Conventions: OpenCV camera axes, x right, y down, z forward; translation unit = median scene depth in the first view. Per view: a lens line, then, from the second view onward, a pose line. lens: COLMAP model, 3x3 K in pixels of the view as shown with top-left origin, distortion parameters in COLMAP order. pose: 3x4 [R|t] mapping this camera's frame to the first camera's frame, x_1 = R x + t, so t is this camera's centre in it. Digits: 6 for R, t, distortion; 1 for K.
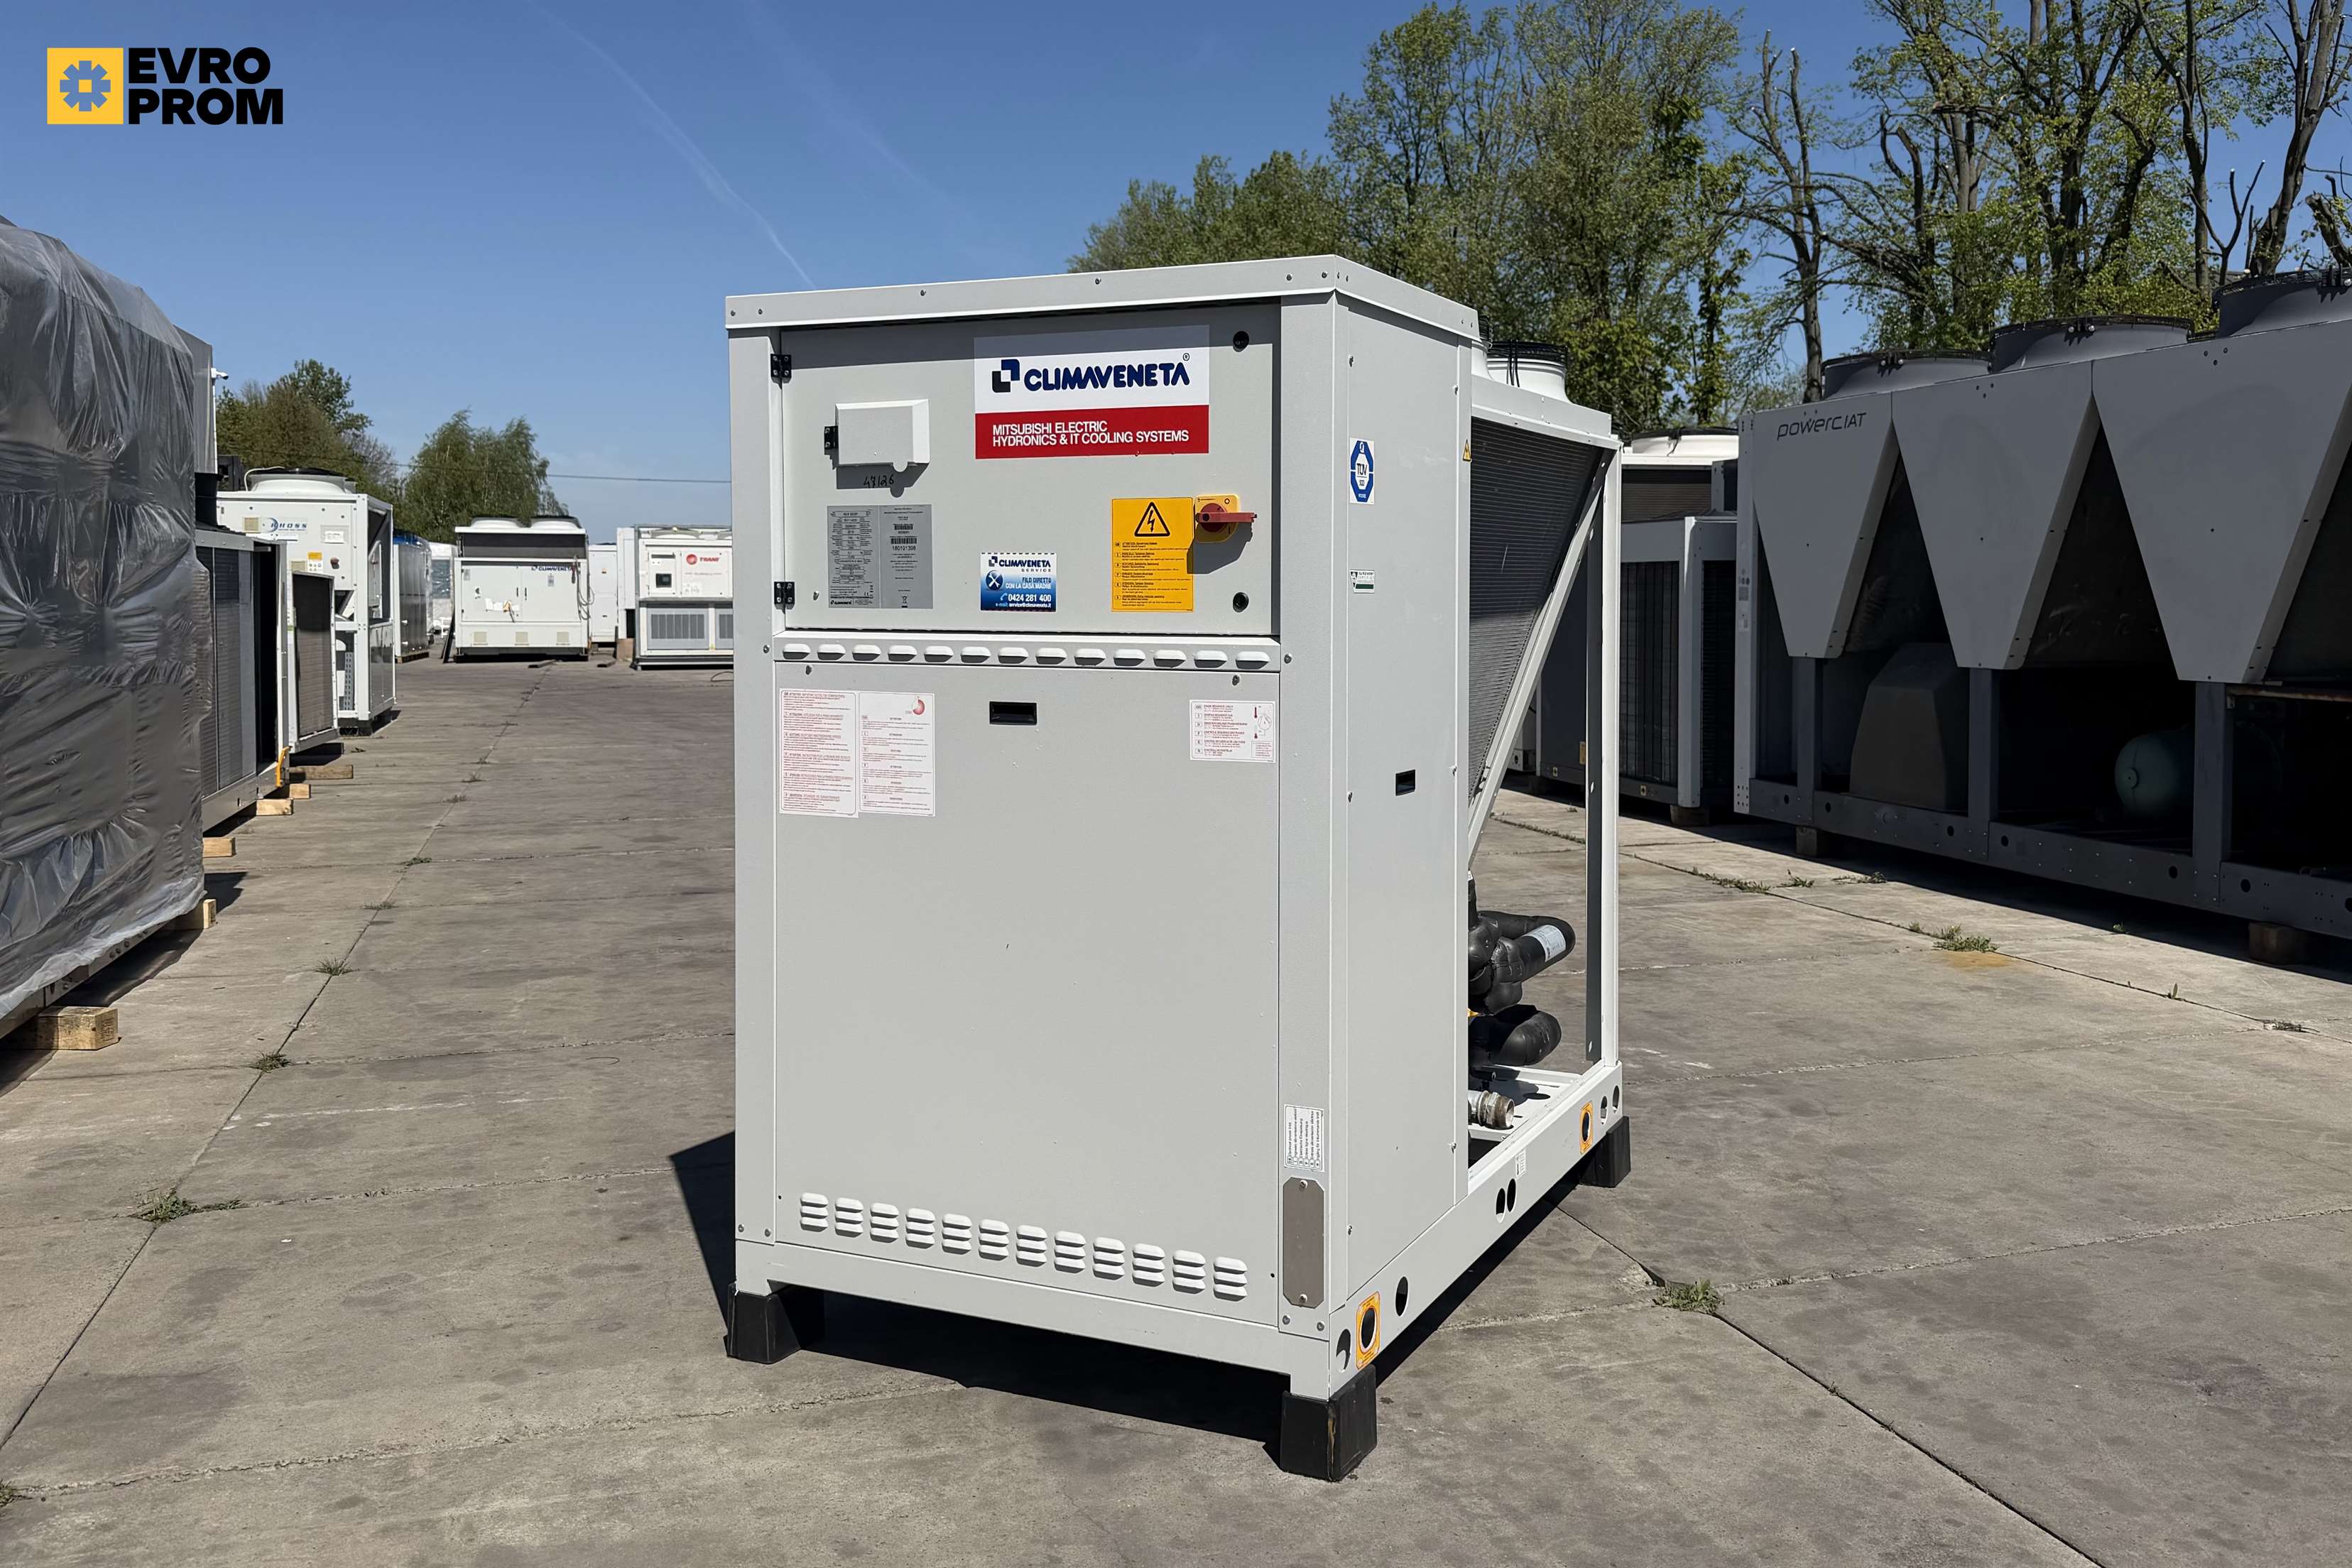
lens RADIAL K [[1962.1, 0, 1220.3], [0, 1962.1, 663.4], [0, 0, 1]] dist [0.173687, -0.268596]
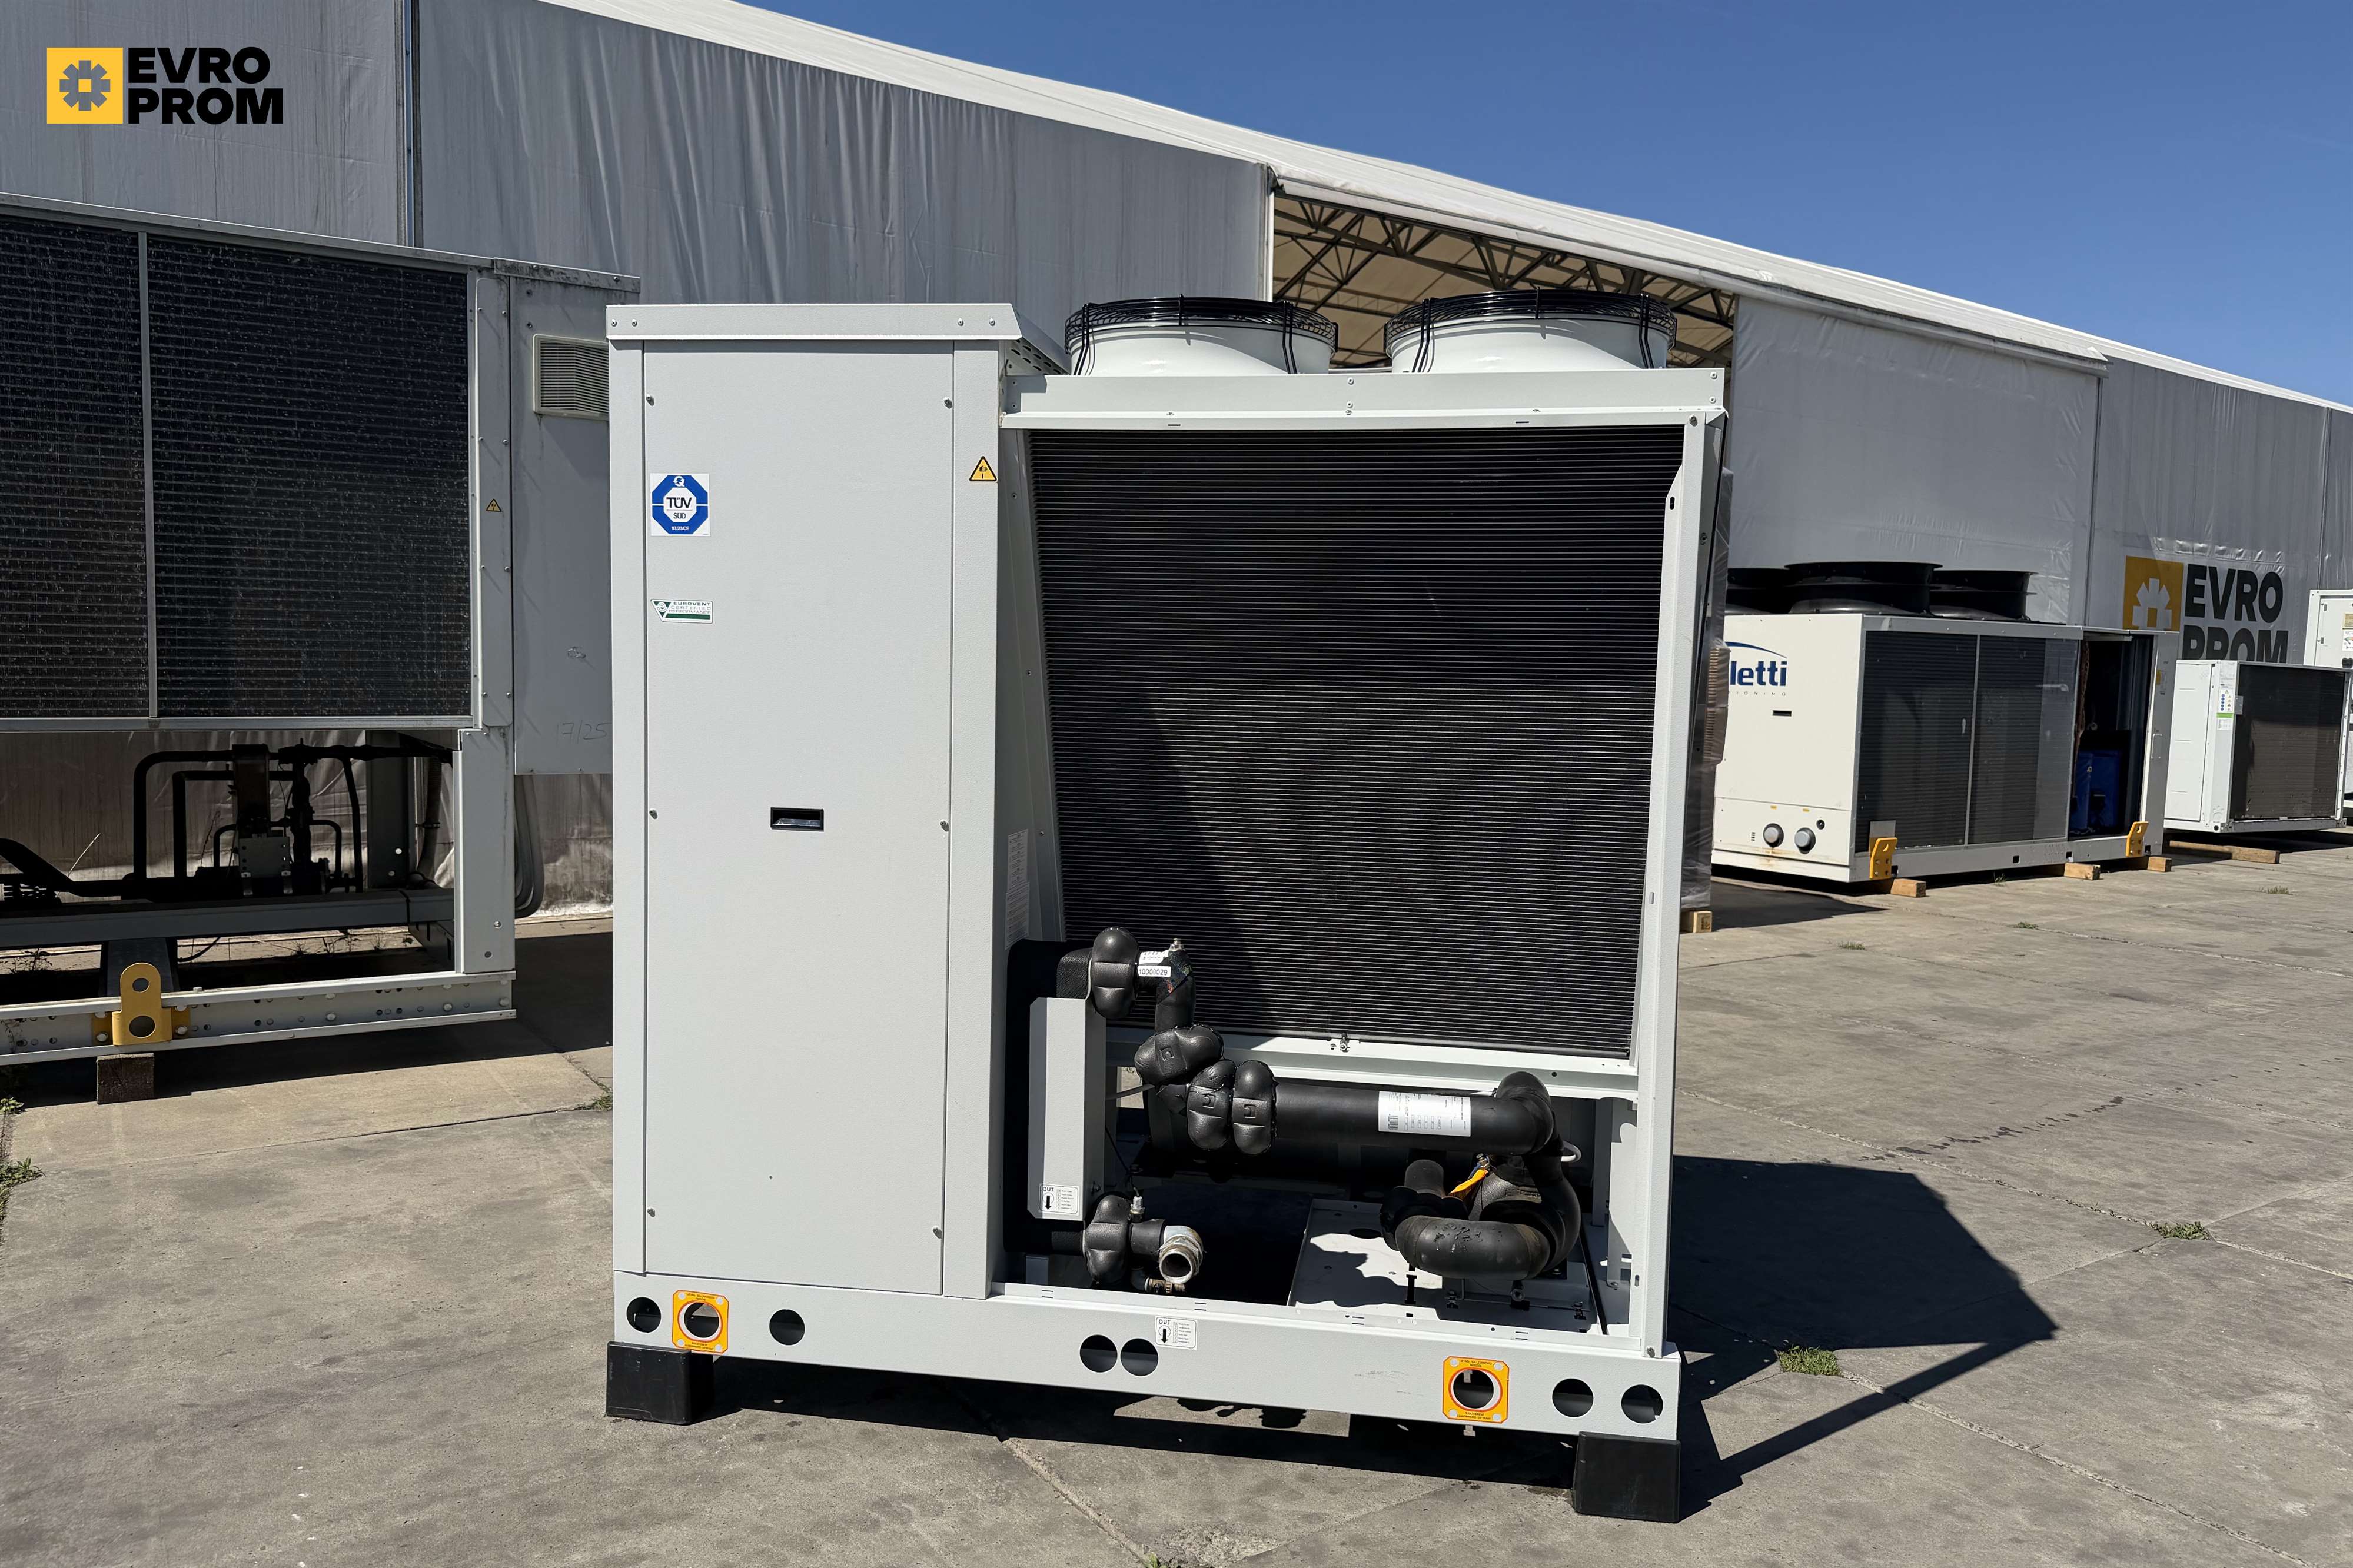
lens RADIAL K [[1654.4, 0, 1176.5], [0, 1654.4, 784.0], [0, 0, 1]] dist [0.024650, -0.000288]
pose [[0.274949, 0.074877, -0.958539, 0.530432], [-0.054643, 0.996568, 0.062174, -0.010351], [0.959905, 0.035283, 0.278097, 0.541569]]
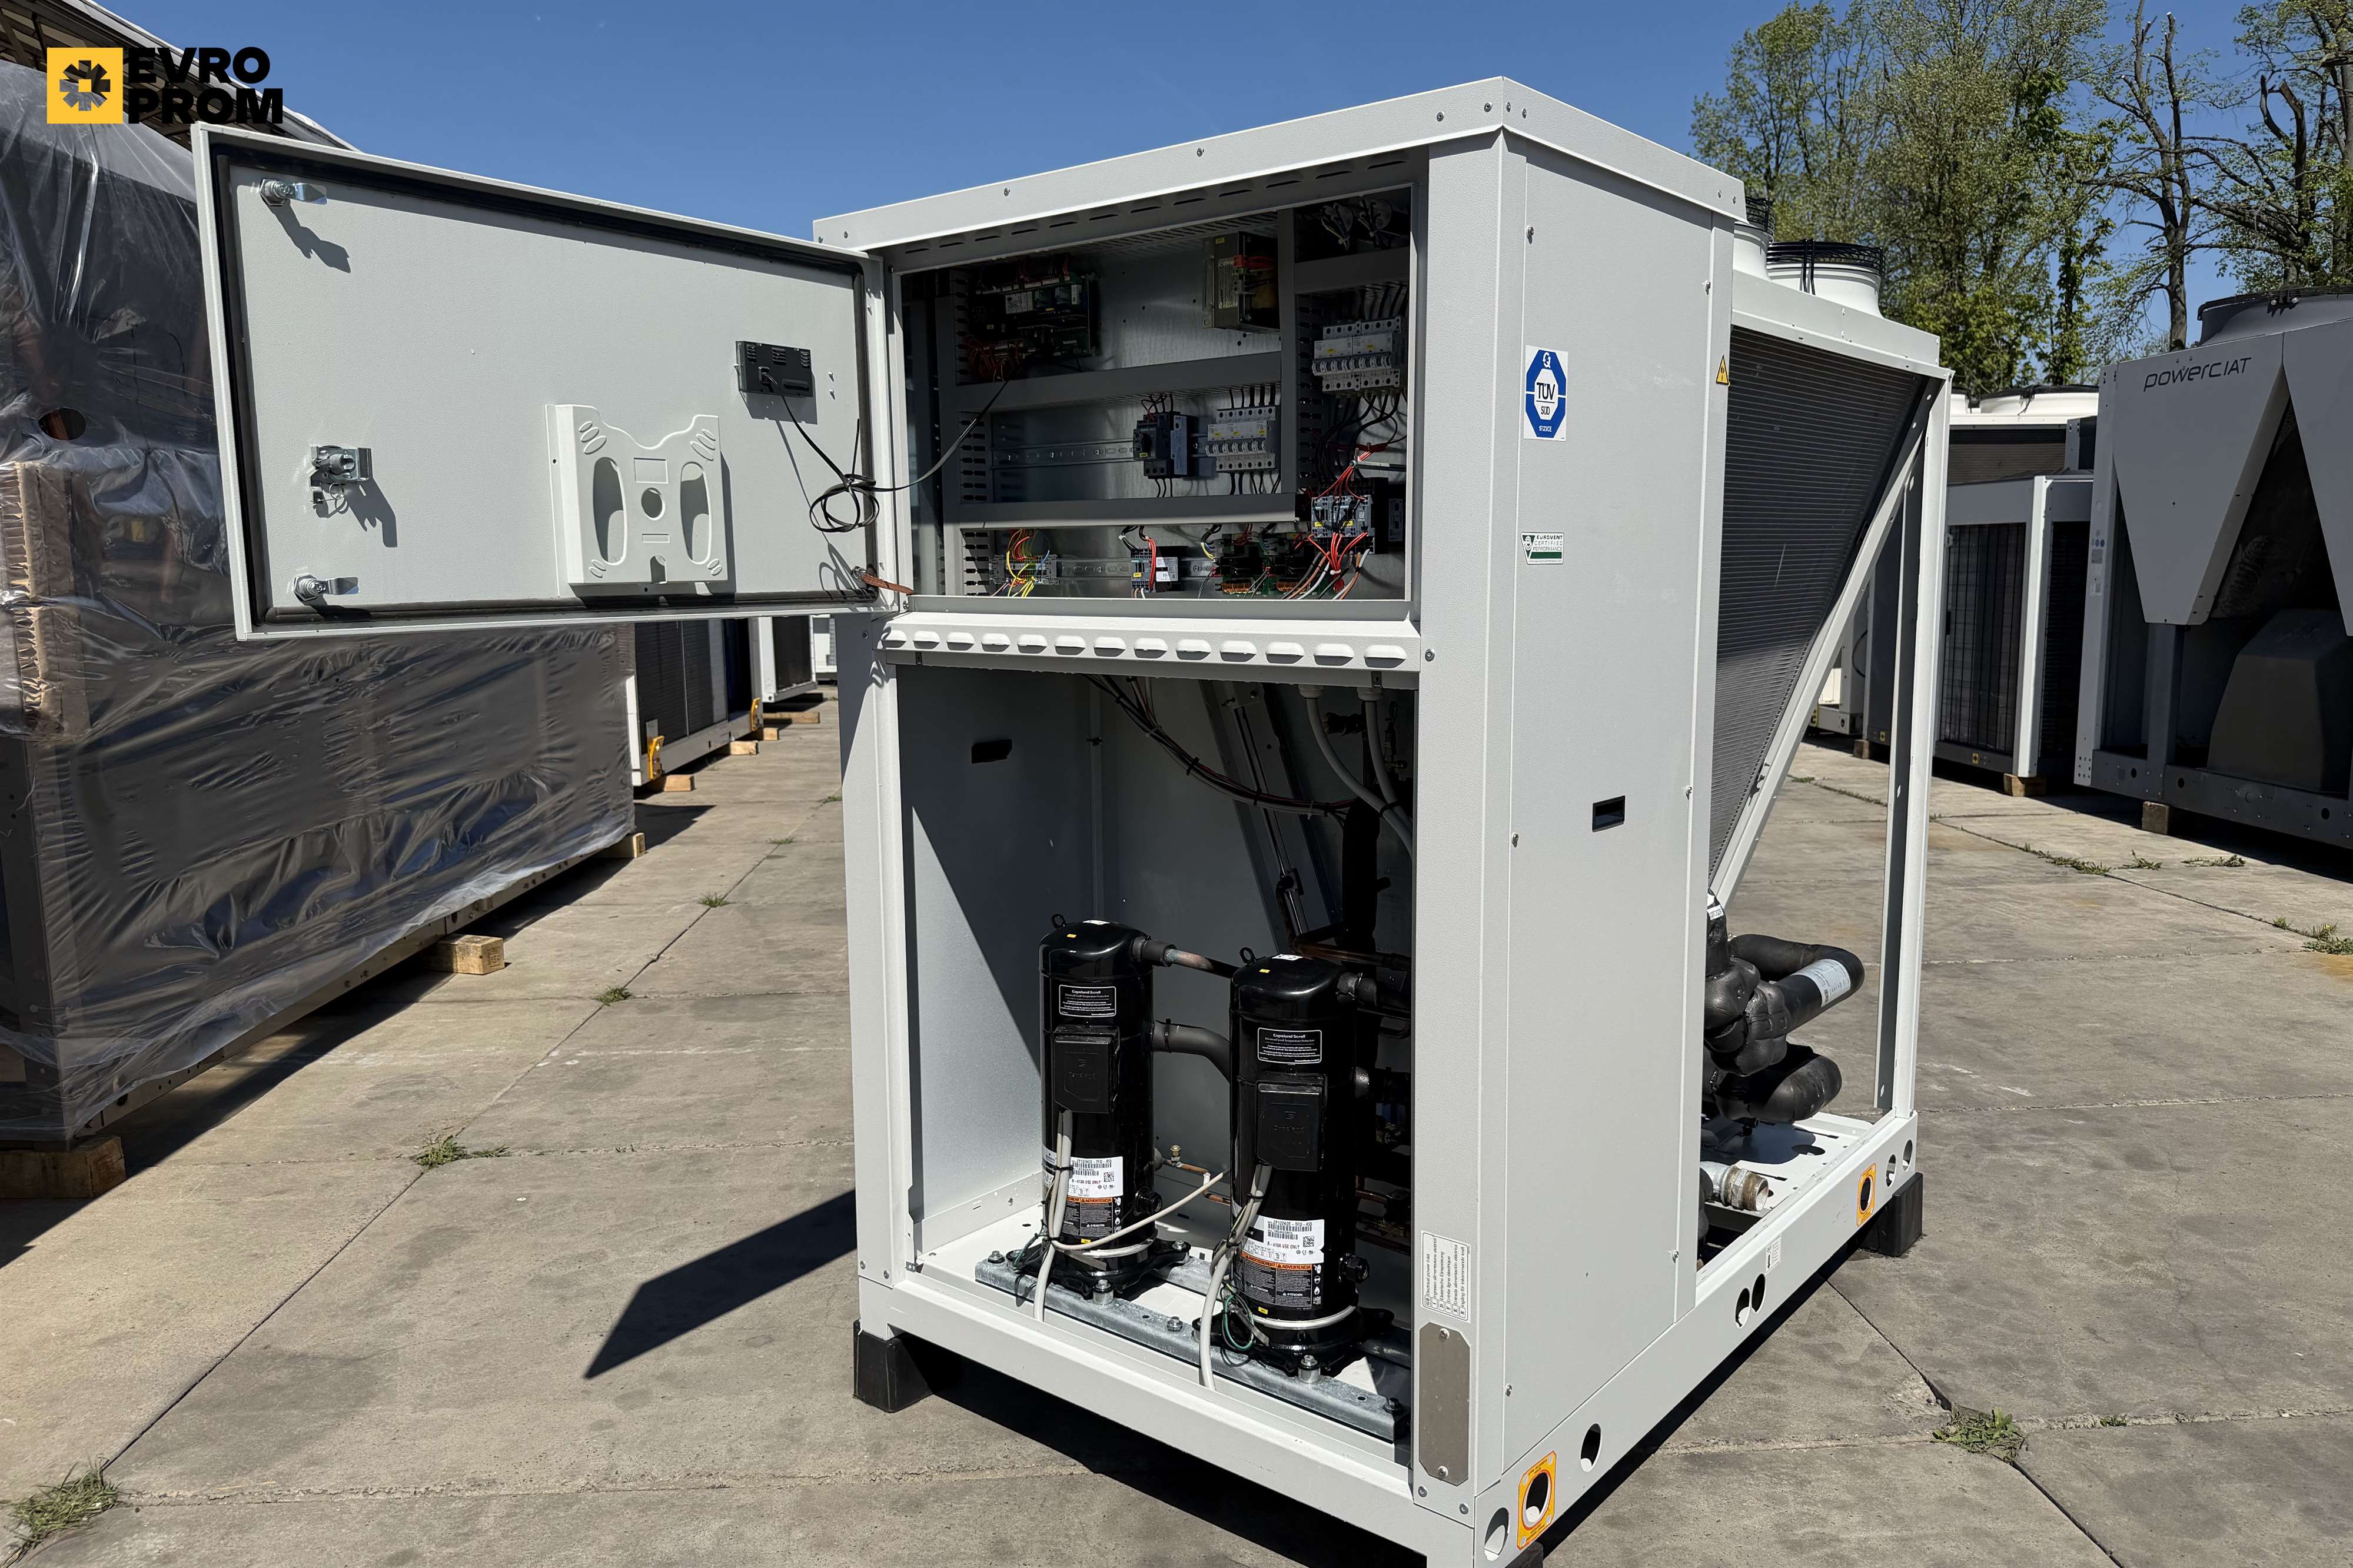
lens RADIAL K [[1663.6, 0, 1176.5], [0, 1663.6, 784.0], [0, 0, 1]] dist [0.005238, -0.006668]
pose [[0.971109, 0.022344, -0.237588, 0.047288], [0.000809, 0.995293, 0.096912, -0.007560], [0.238635, -0.094305, 0.966519, 0.194005]]
